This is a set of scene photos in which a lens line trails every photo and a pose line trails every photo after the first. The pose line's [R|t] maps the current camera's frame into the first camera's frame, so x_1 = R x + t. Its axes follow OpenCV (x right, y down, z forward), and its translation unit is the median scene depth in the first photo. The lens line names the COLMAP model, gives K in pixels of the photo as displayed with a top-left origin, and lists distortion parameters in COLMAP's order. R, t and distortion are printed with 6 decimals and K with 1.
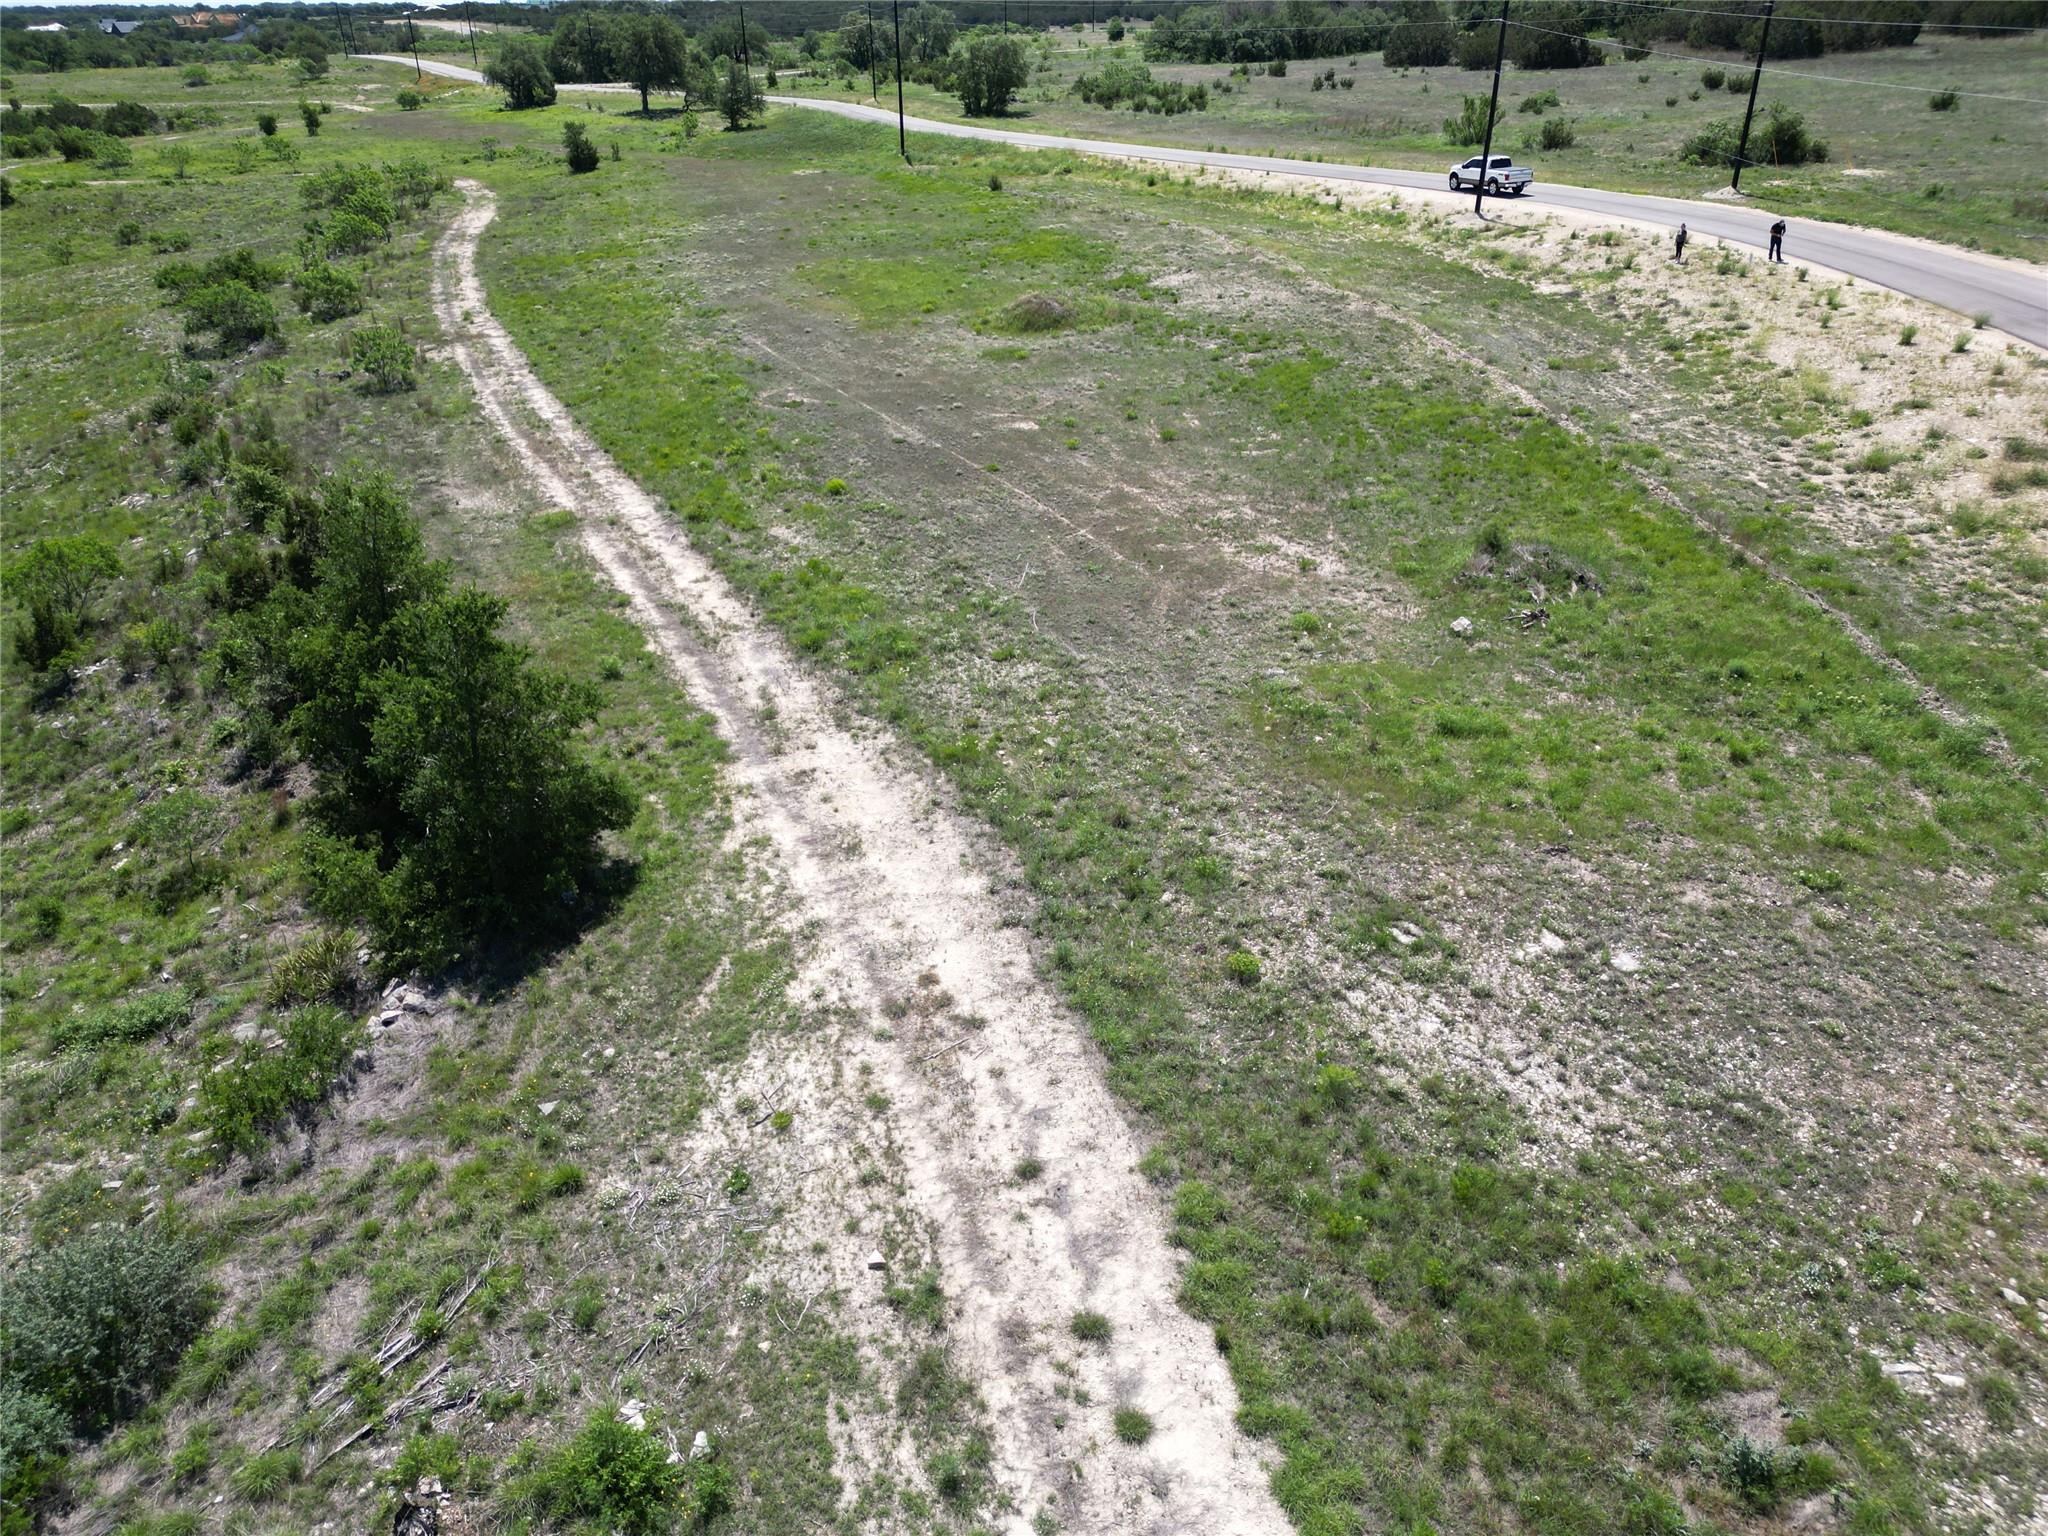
lens RADIAL K [[1437.3, 0, 1023.9], [0, 1437.3, 778.1], [0, 0, 1]] dist [0.061368, -0.054724]
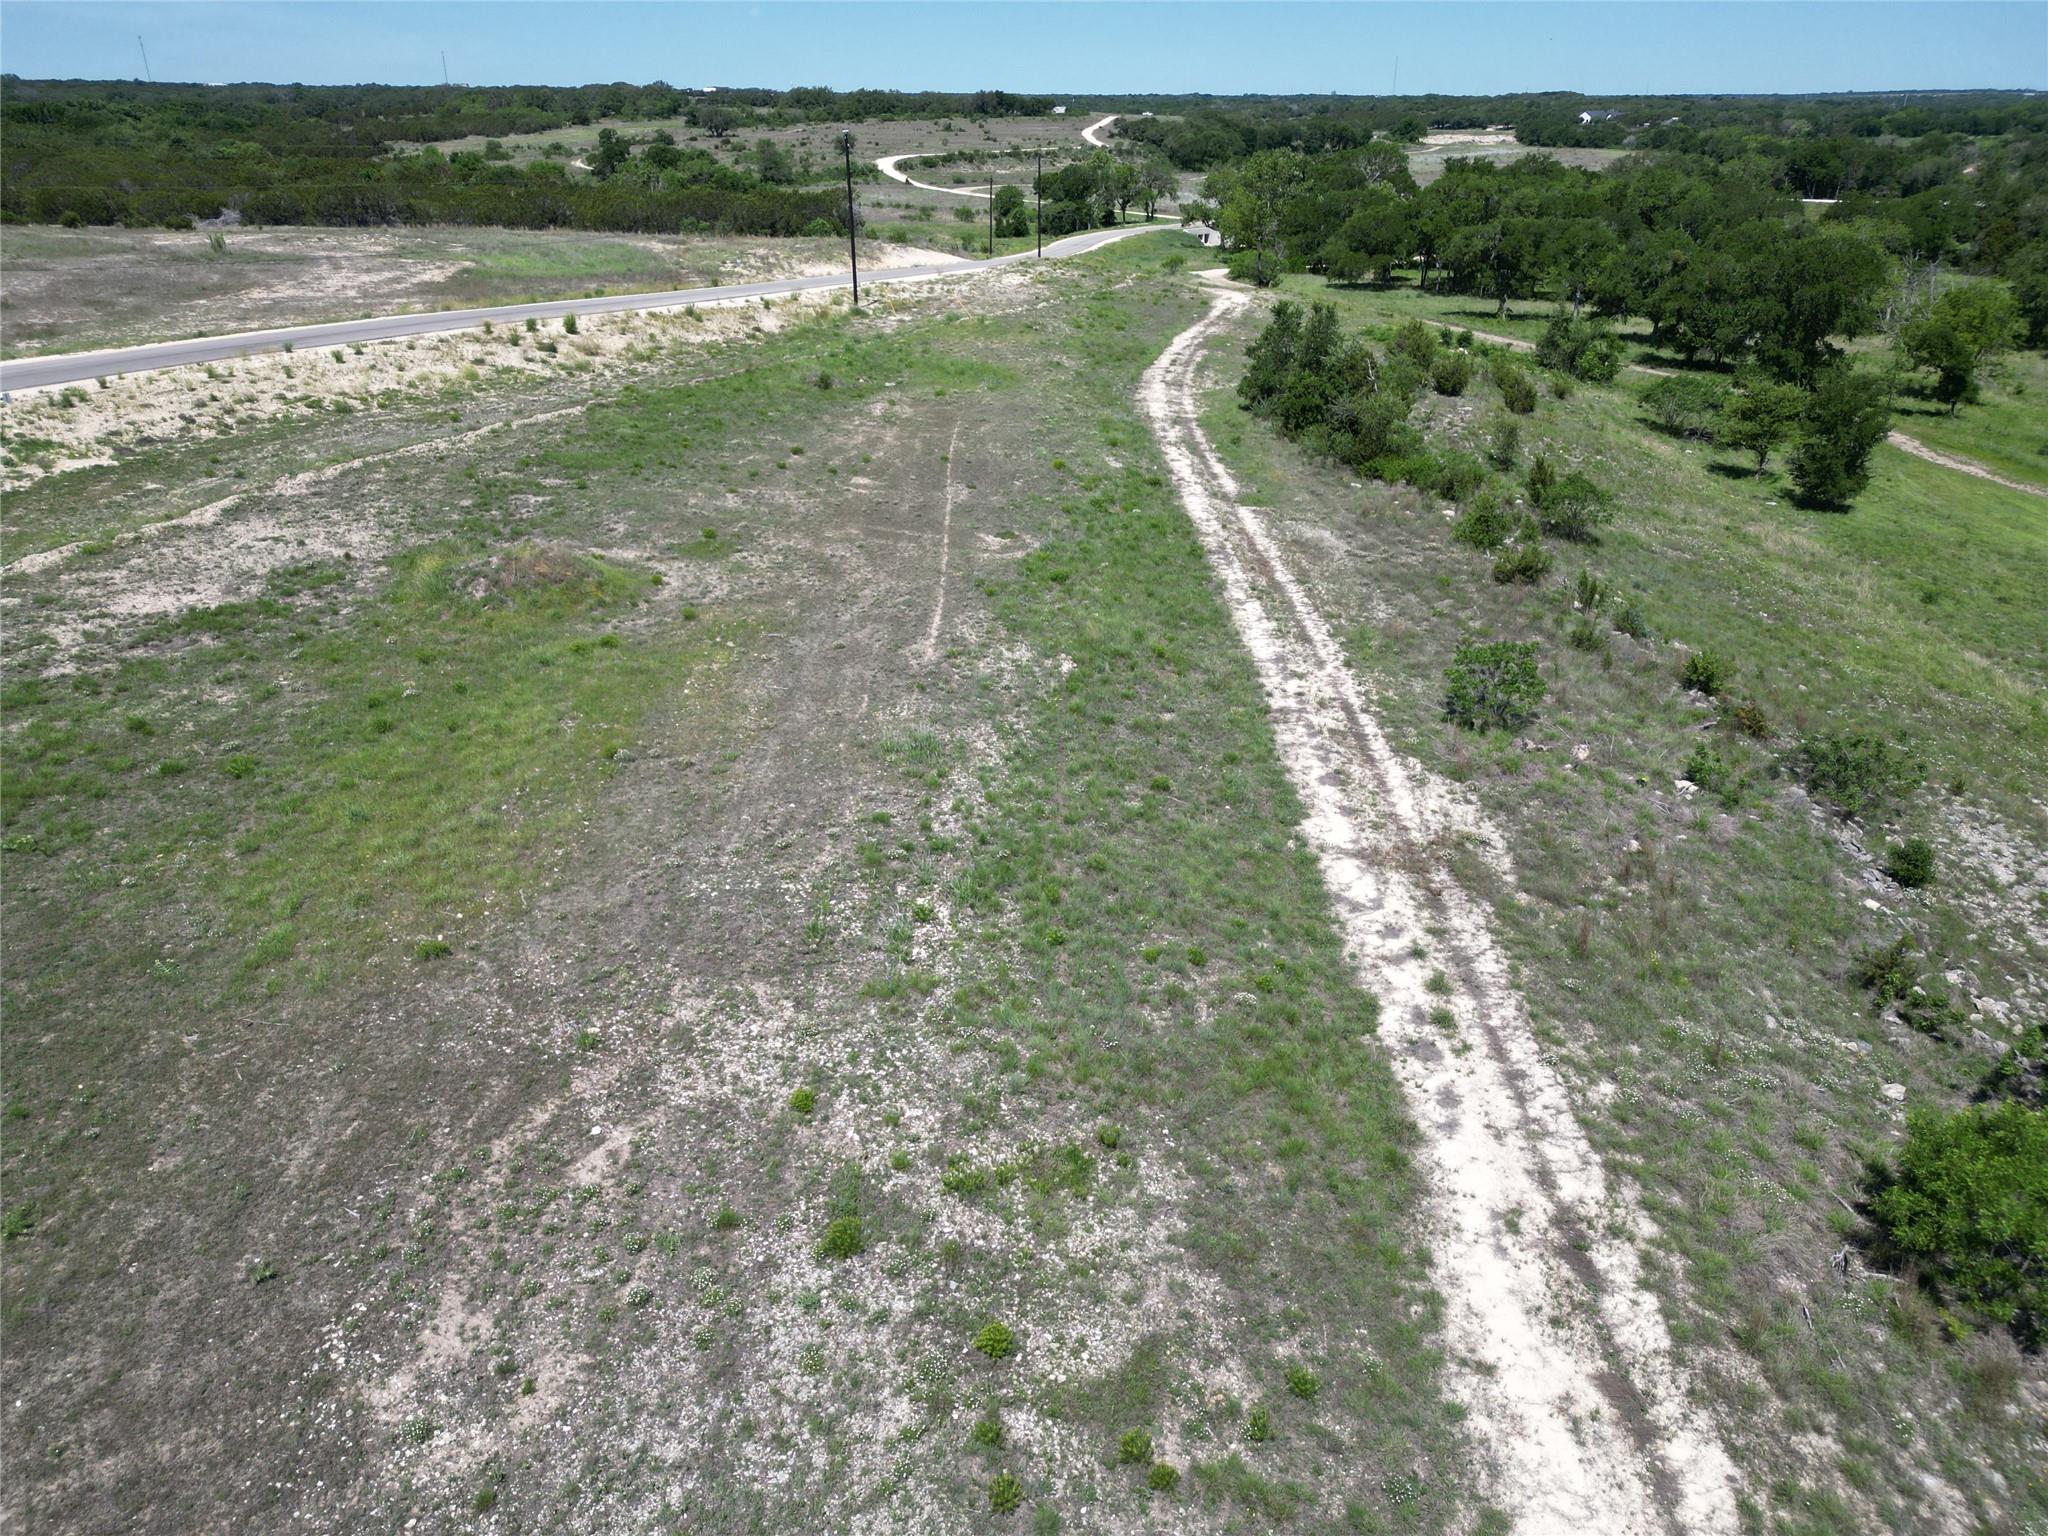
lens RADIAL K [[1445.5, 0, 1029.0], [0, 1445.5, 773.5], [0, 0, 1]] dist [0.045495, -0.029694]
pose [[-0.900778, -0.141374, 0.410624, -0.618524], [0.238840, 0.628421, 0.740299, -0.910519], [-0.362703, 0.764919, -0.532302, 1.700003]]
